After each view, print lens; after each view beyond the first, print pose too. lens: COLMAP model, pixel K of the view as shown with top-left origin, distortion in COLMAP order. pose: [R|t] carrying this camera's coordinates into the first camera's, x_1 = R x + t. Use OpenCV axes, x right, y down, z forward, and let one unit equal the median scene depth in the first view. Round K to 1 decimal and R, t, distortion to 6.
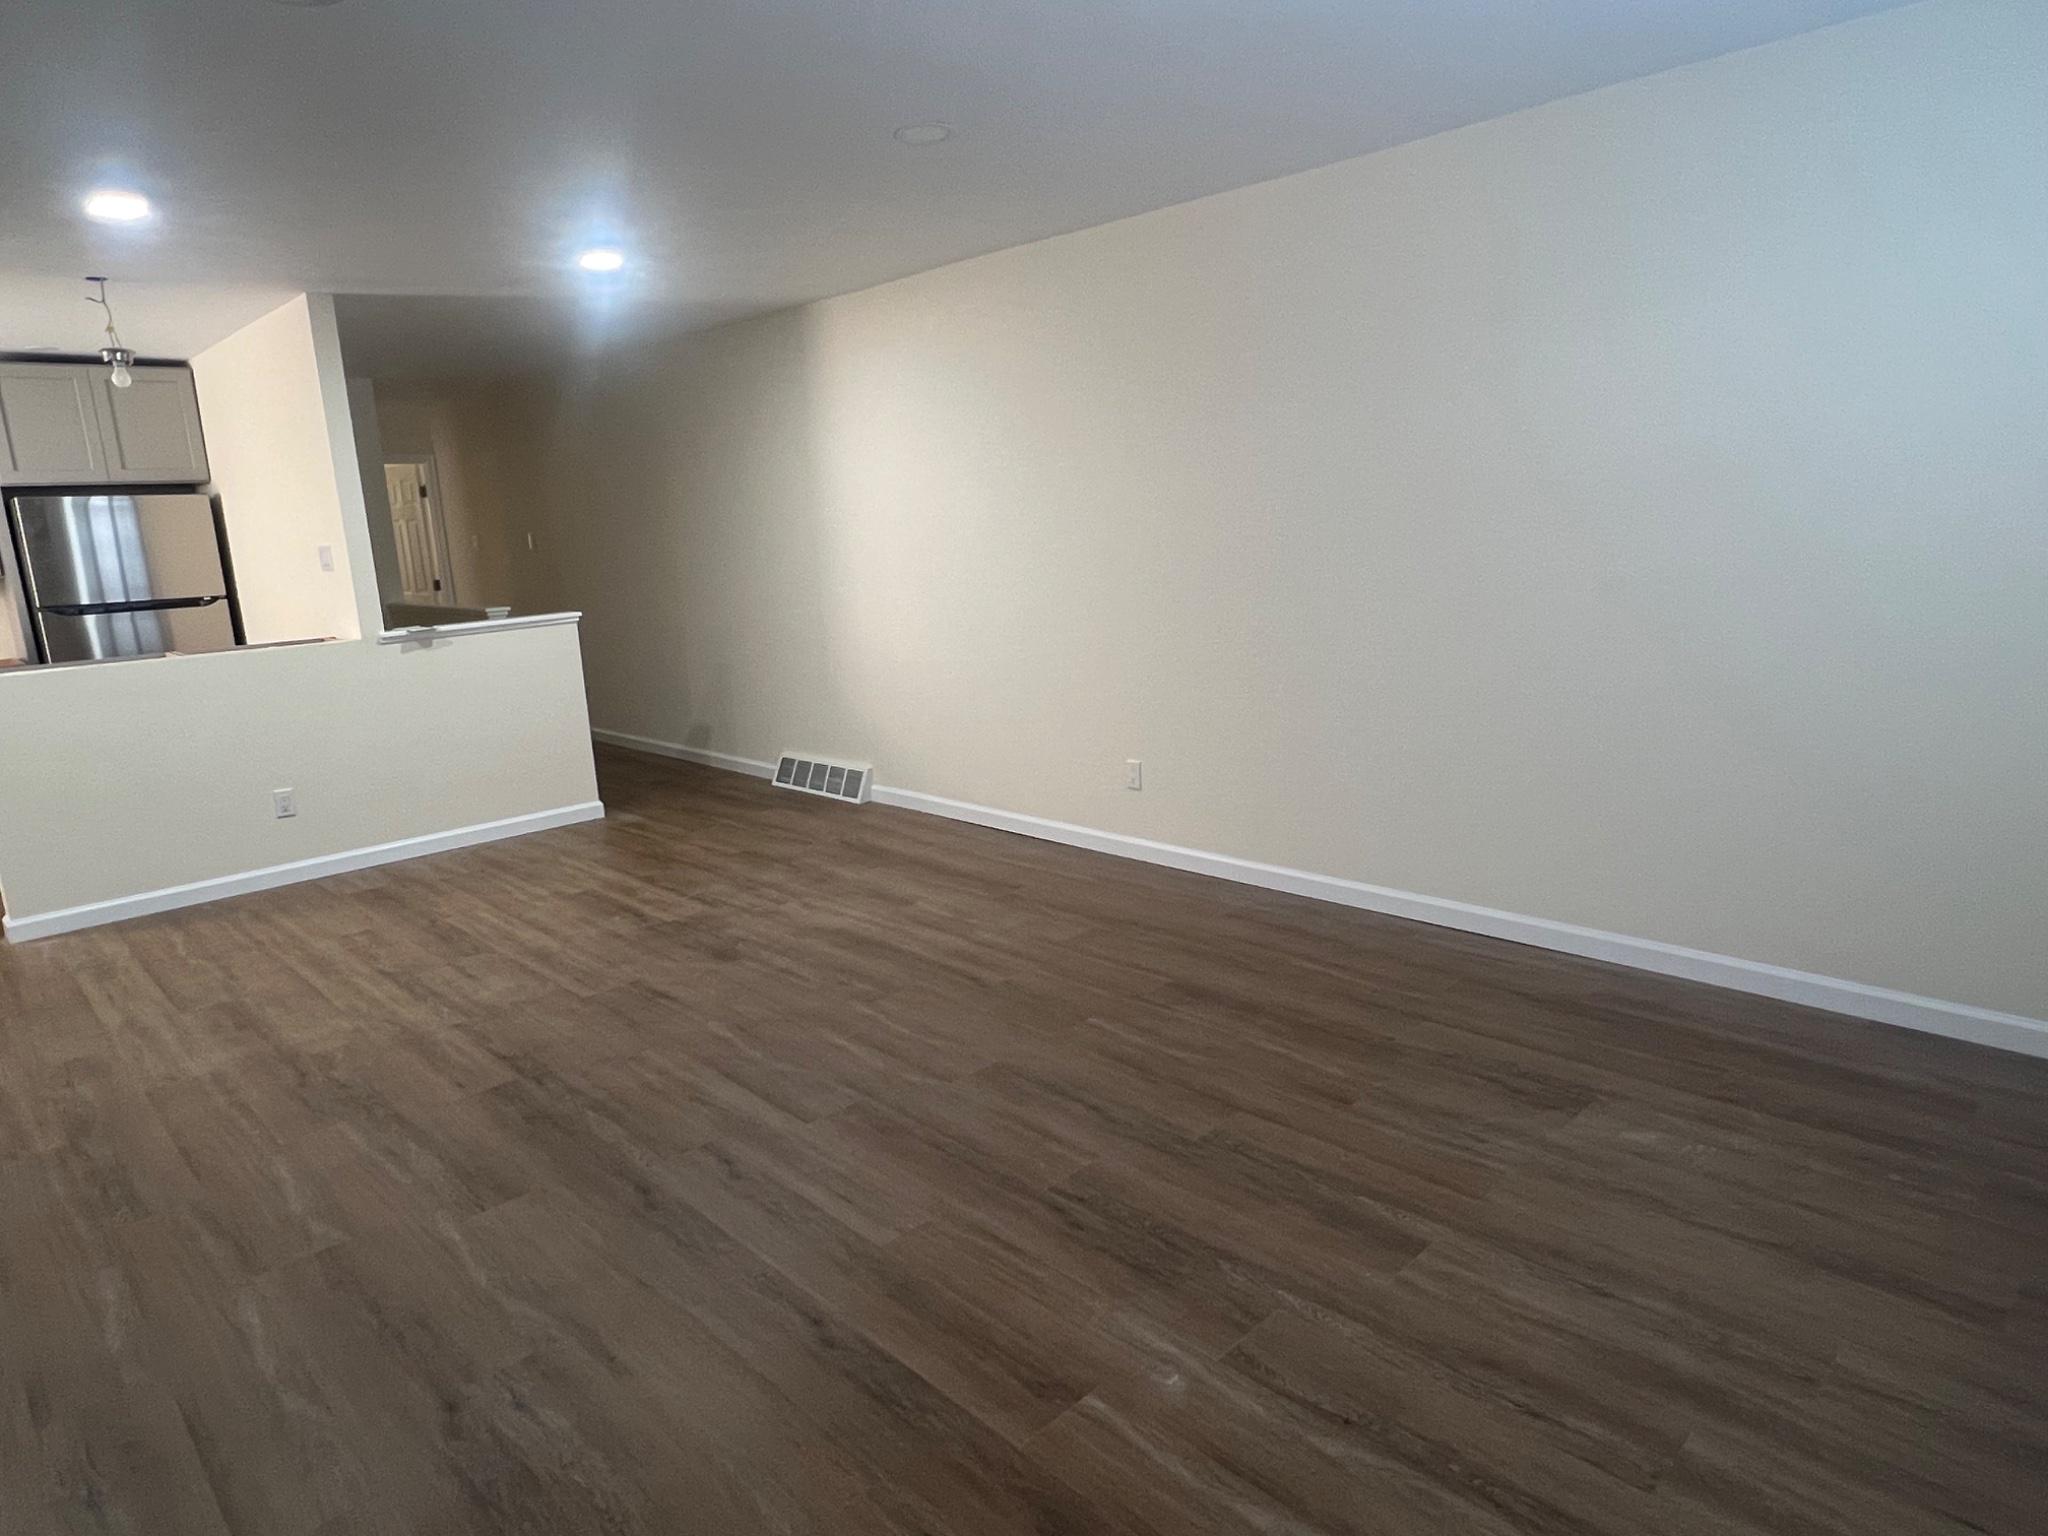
lens RADIAL K [[1192.9, 0, 1031.1], [0, 1192.9, 764.7], [0, 0, 1]] dist [0.001134, -0.000234]
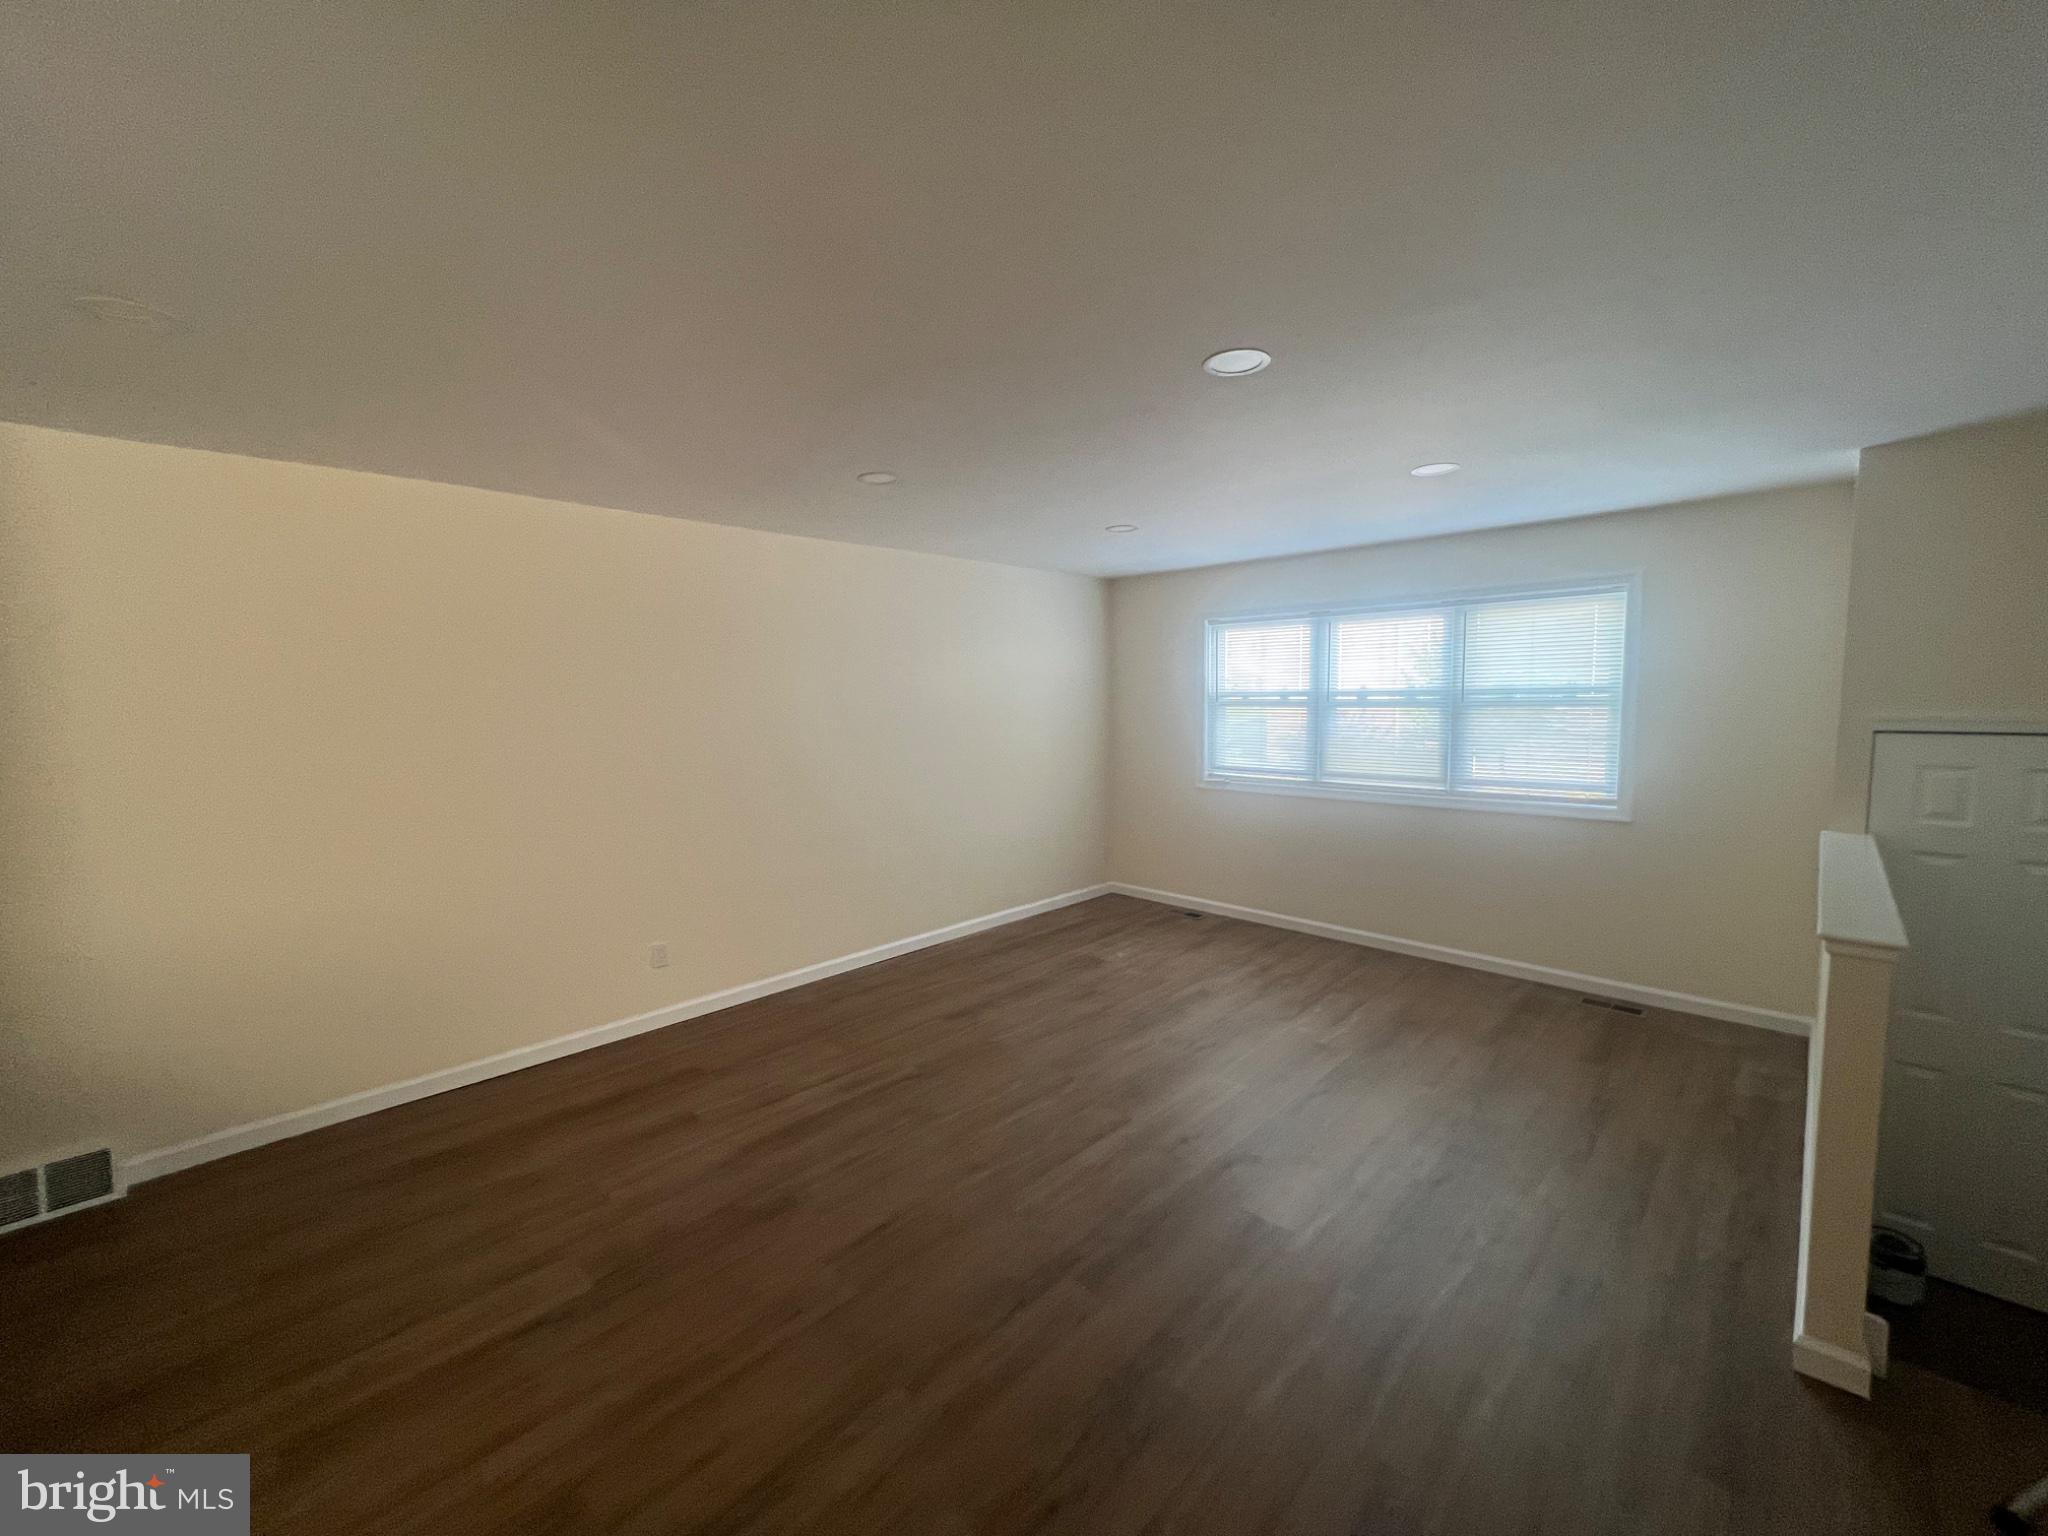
lens RADIAL K [[820.6, 0, 1030.1], [0, 820.6, 766.5], [0, 0, 1]] dist [0.000326, -0.000010]
pose [[-0.020696, -0.042260, 0.998892, -1.035266], [0.222106, 0.973946, 0.045806, -0.182031], [-0.974803, 0.222808, -0.010771, 0.888087]]
